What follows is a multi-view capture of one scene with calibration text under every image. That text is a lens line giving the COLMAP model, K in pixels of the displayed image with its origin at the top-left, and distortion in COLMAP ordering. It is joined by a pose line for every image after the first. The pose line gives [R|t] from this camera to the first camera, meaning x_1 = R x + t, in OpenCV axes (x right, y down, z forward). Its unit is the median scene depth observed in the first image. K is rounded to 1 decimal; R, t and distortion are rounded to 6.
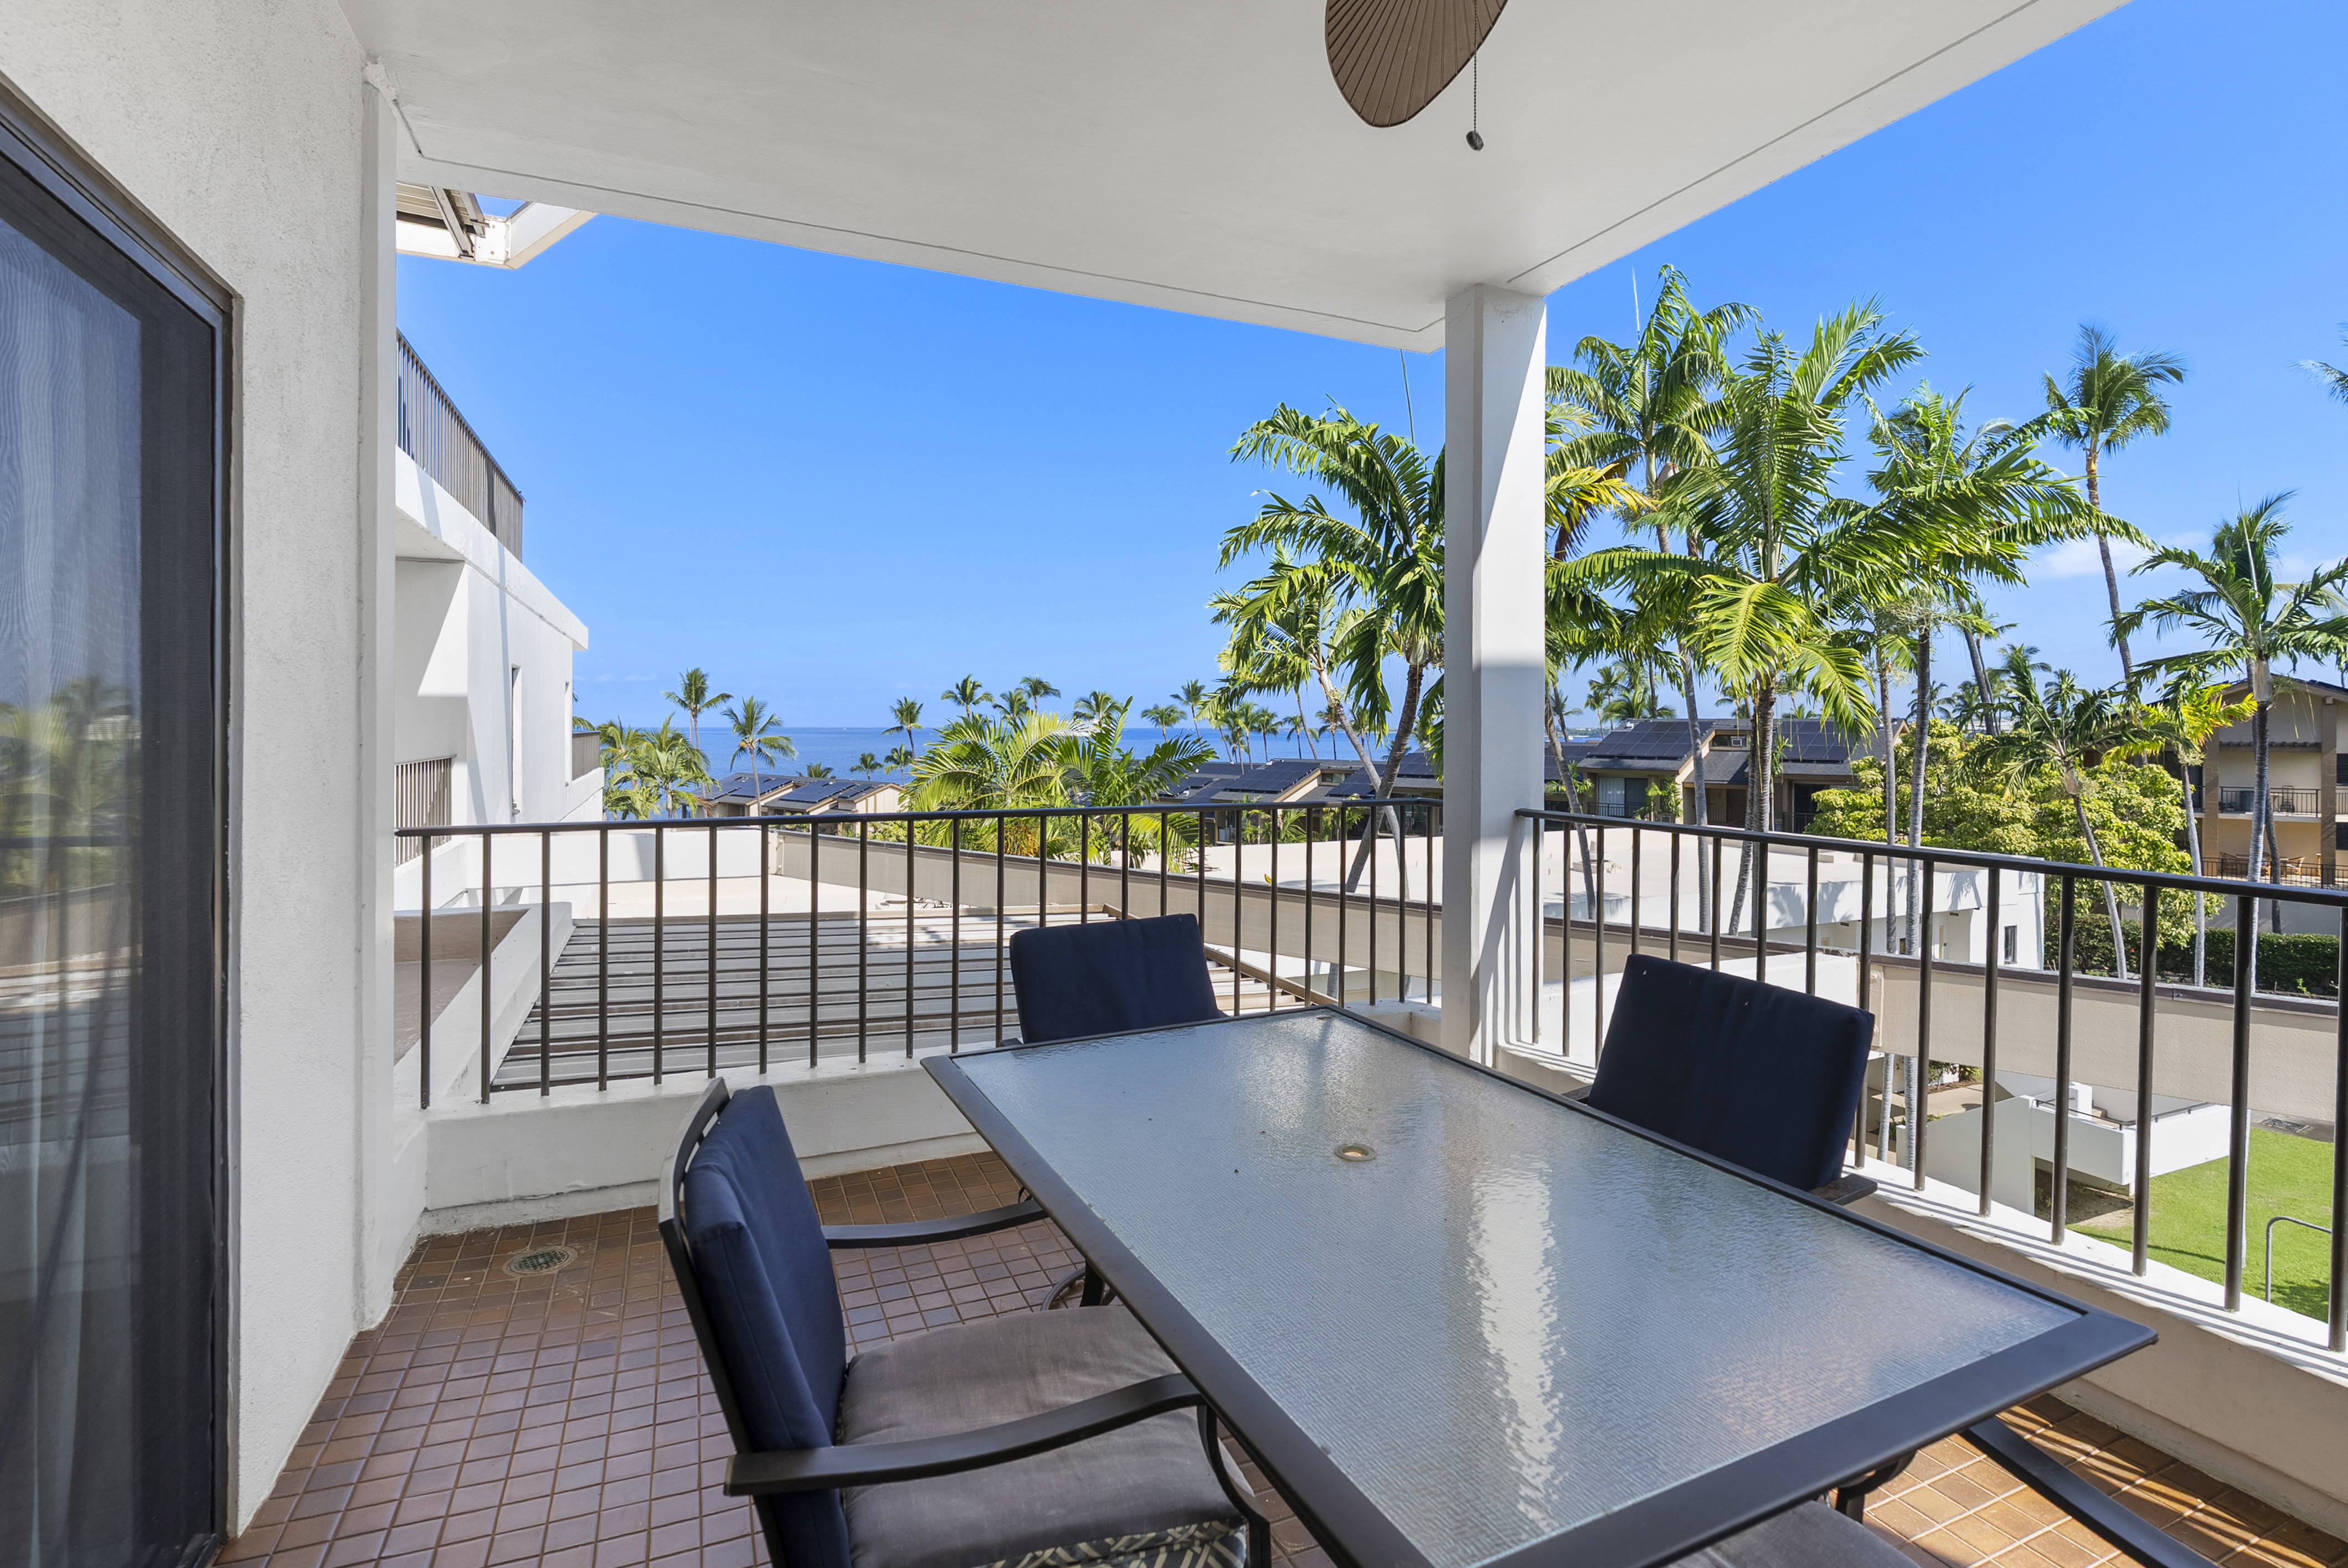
lens RADIAL K [[1096.5, 0, 1171.5], [0, 1096.5, 735.2], [0, 0, 1]] dist [-0.004922, 0.001183]
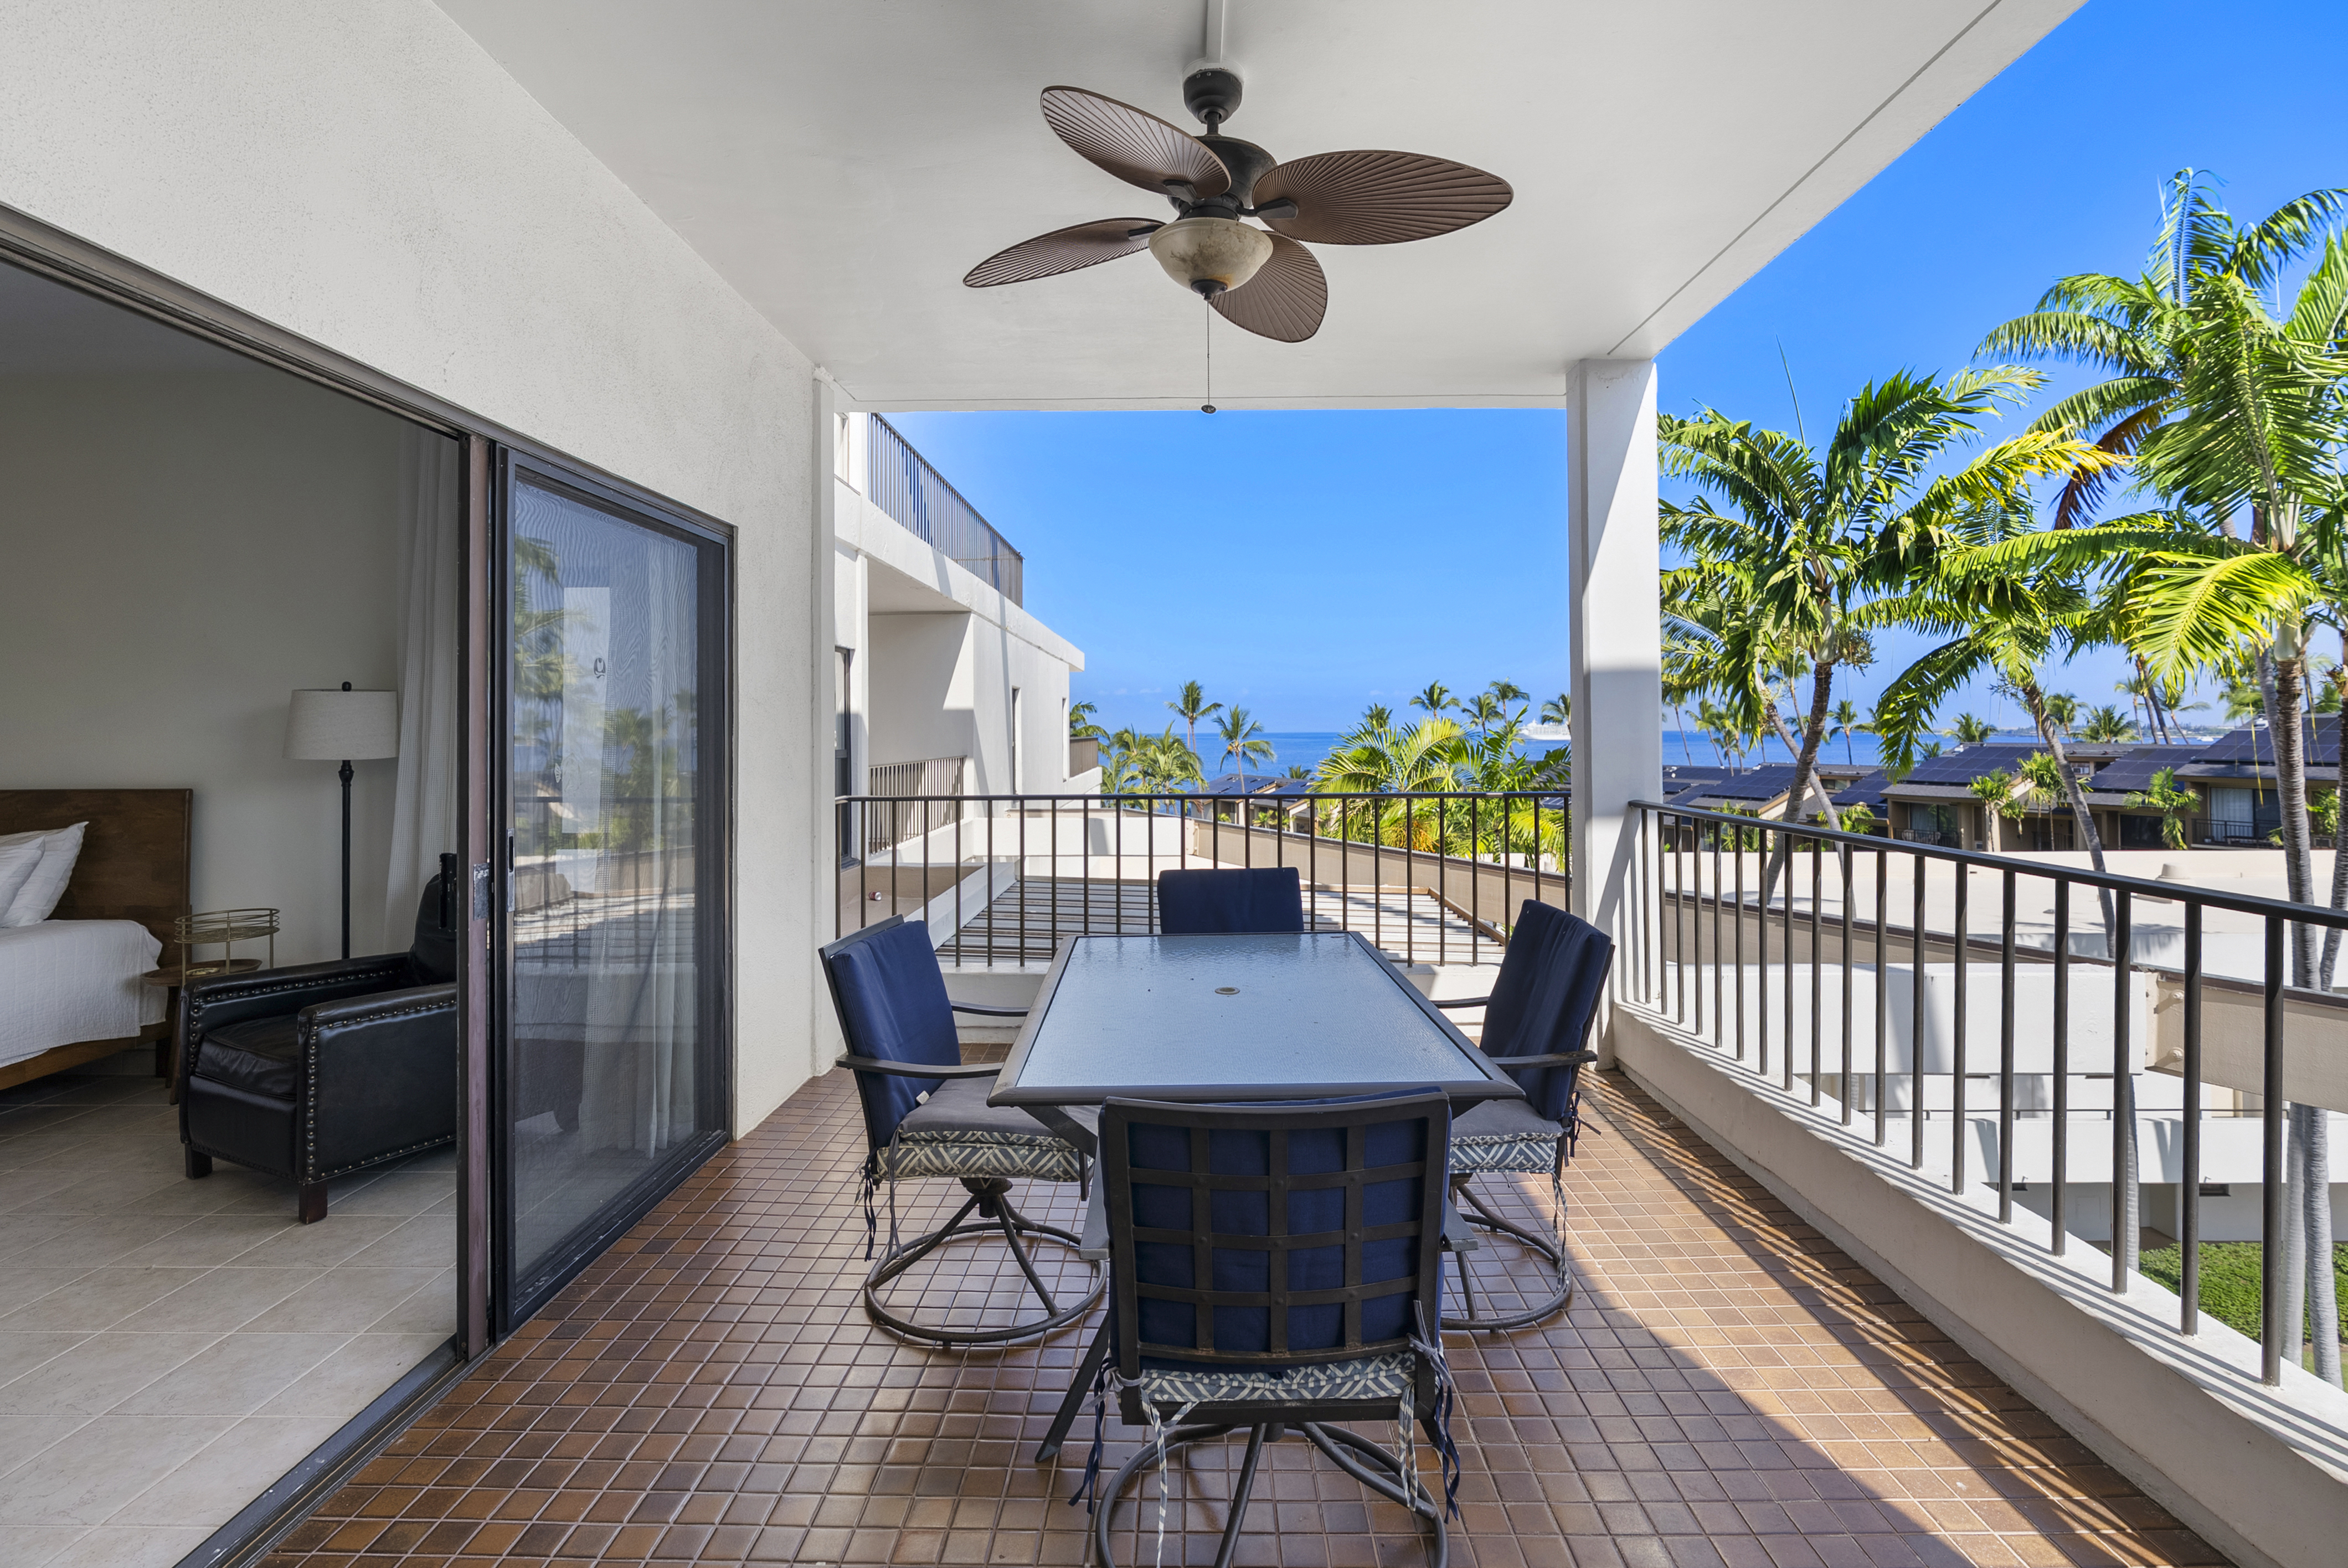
lens RADIAL K [[1068.1, 0, 1196.7], [0, 1068.1, 719.2], [0, 0, 1]] dist [-0.000592, 0.001661]
pose [[0.913978, -0.012474, -0.405572, 0.075689], [0.004869, 0.999793, -0.019778, 0.000385], [0.405734, 0.016102, 0.913849, -0.048242]]
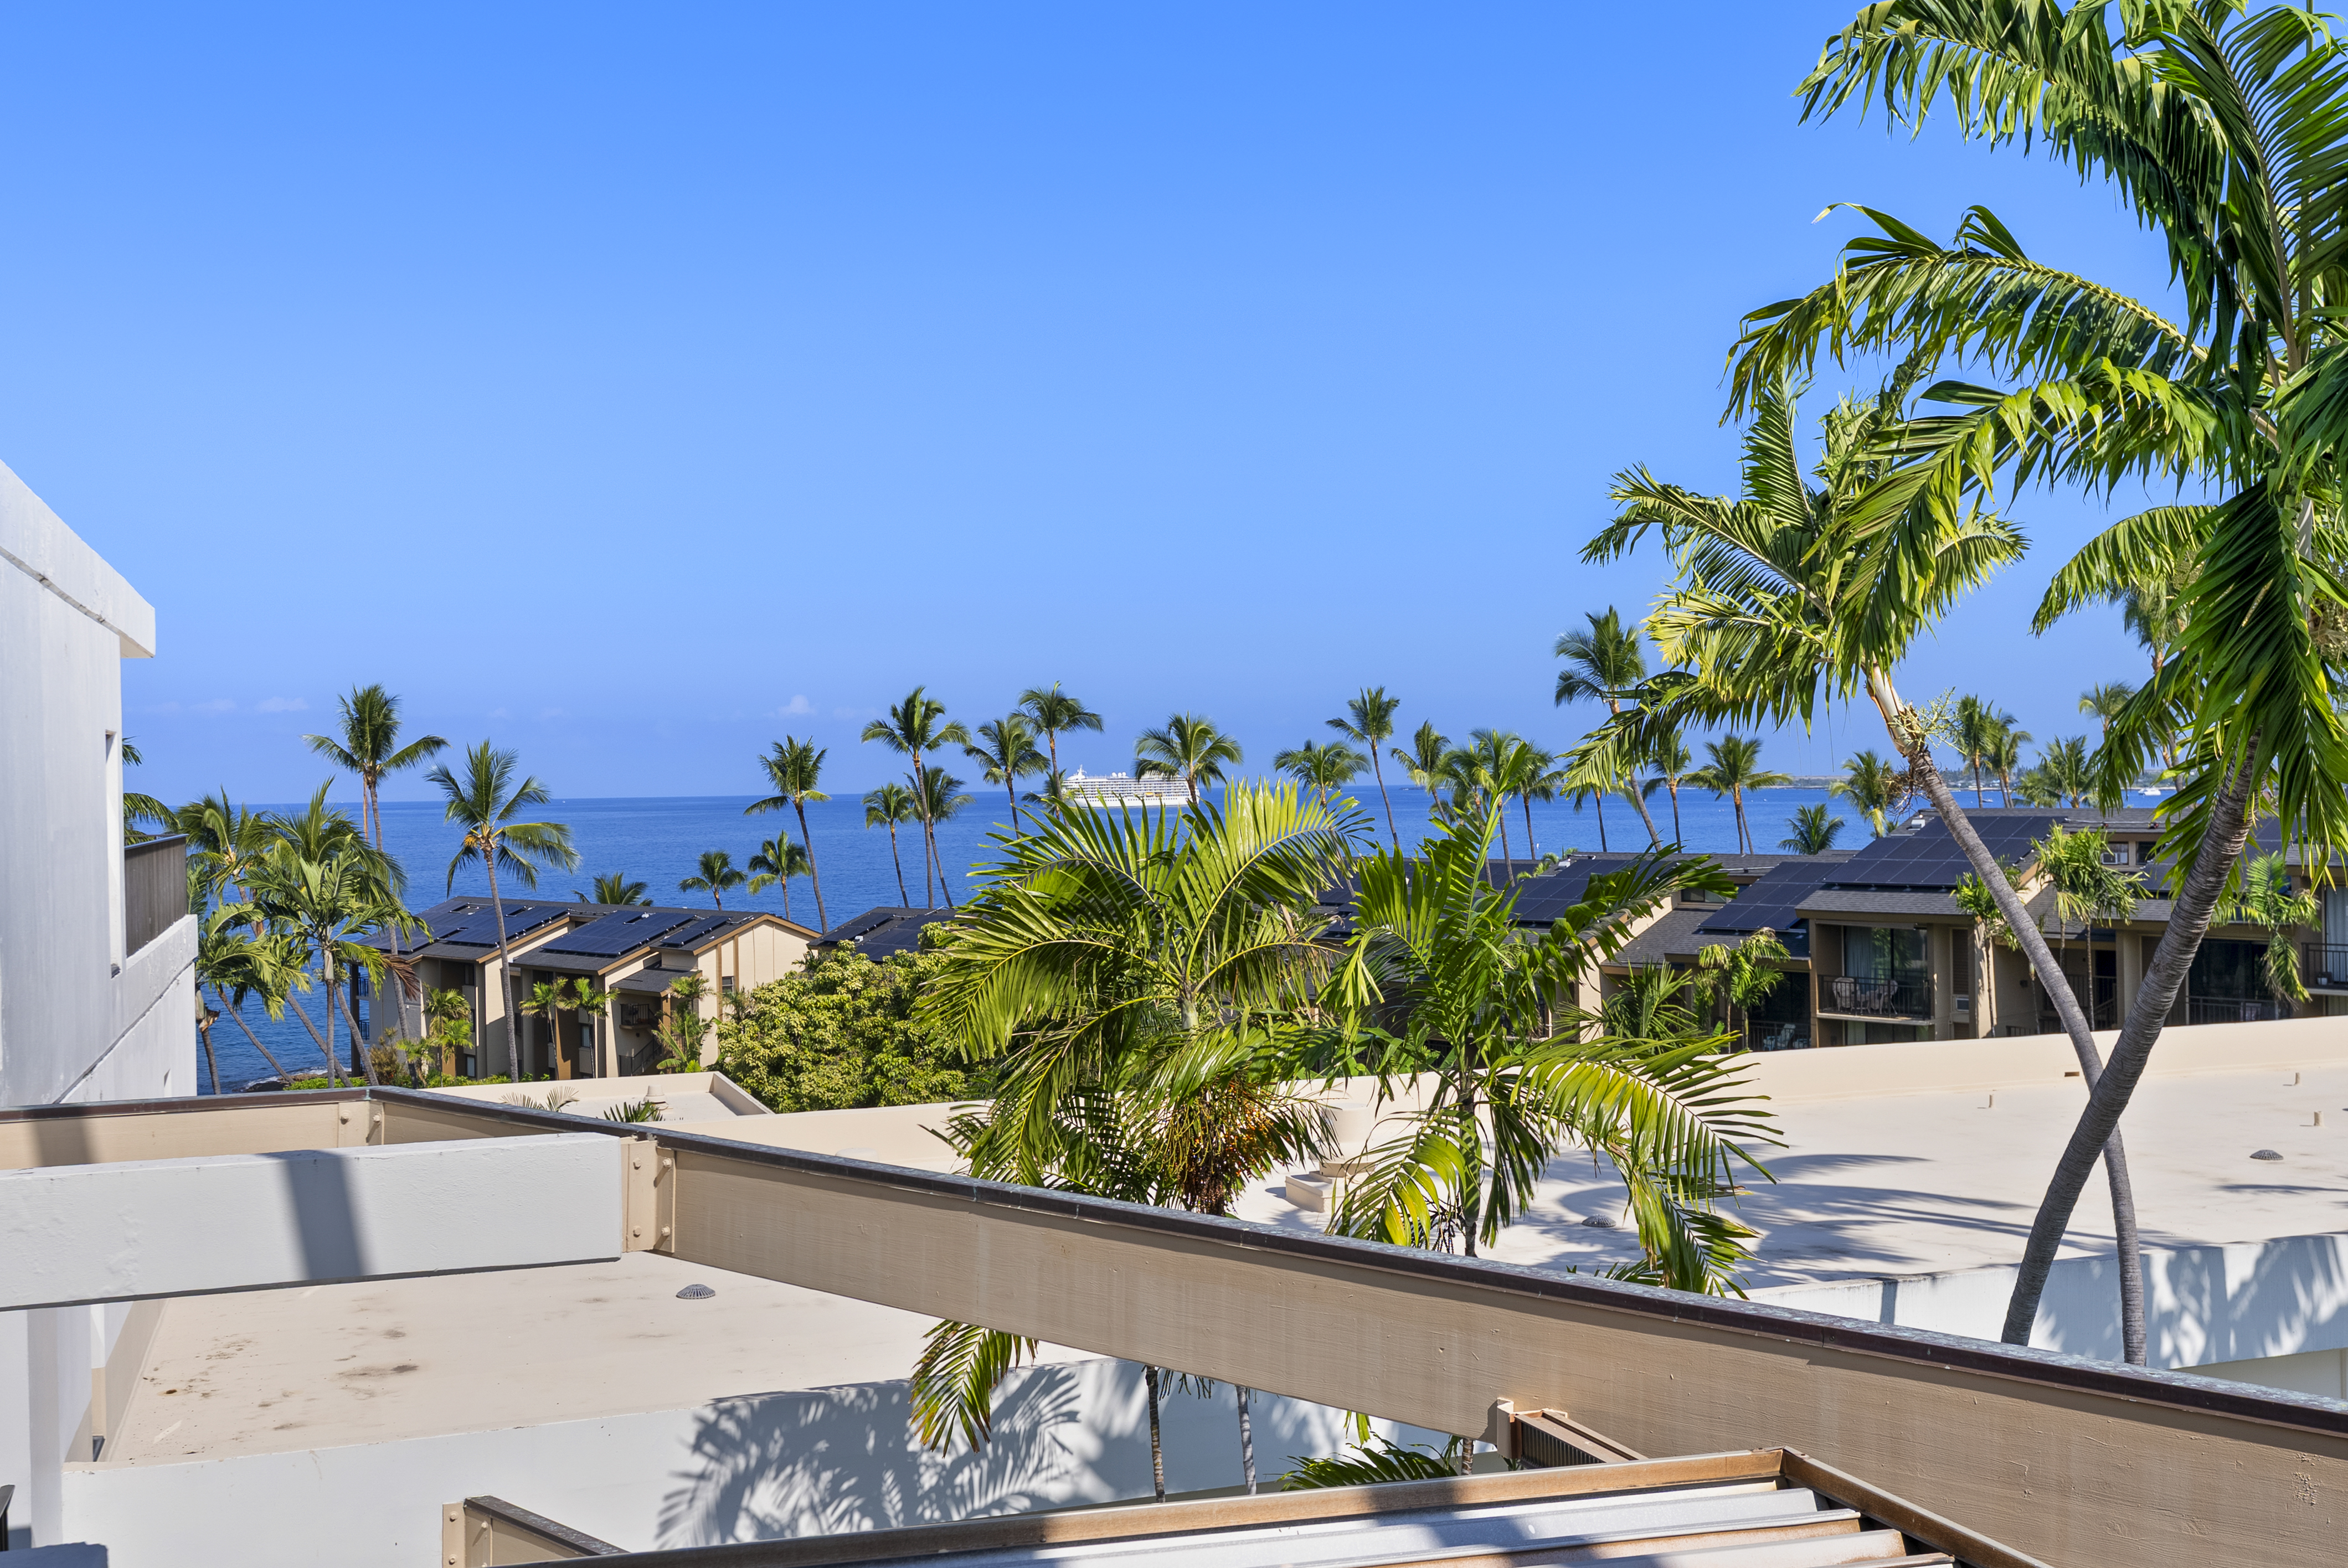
lens RADIAL K [[2191.2, 0, 1126.1], [0, 2191.2, 797.1], [0, 0, 1]] dist [0.013332, 0.000000]
pose [[0.996902, -0.018039, -0.076555, -0.083433], [0.017928, 0.999837, -0.002142, -0.012779], [0.076581, 0.000763, 0.997063, 0.160365]]
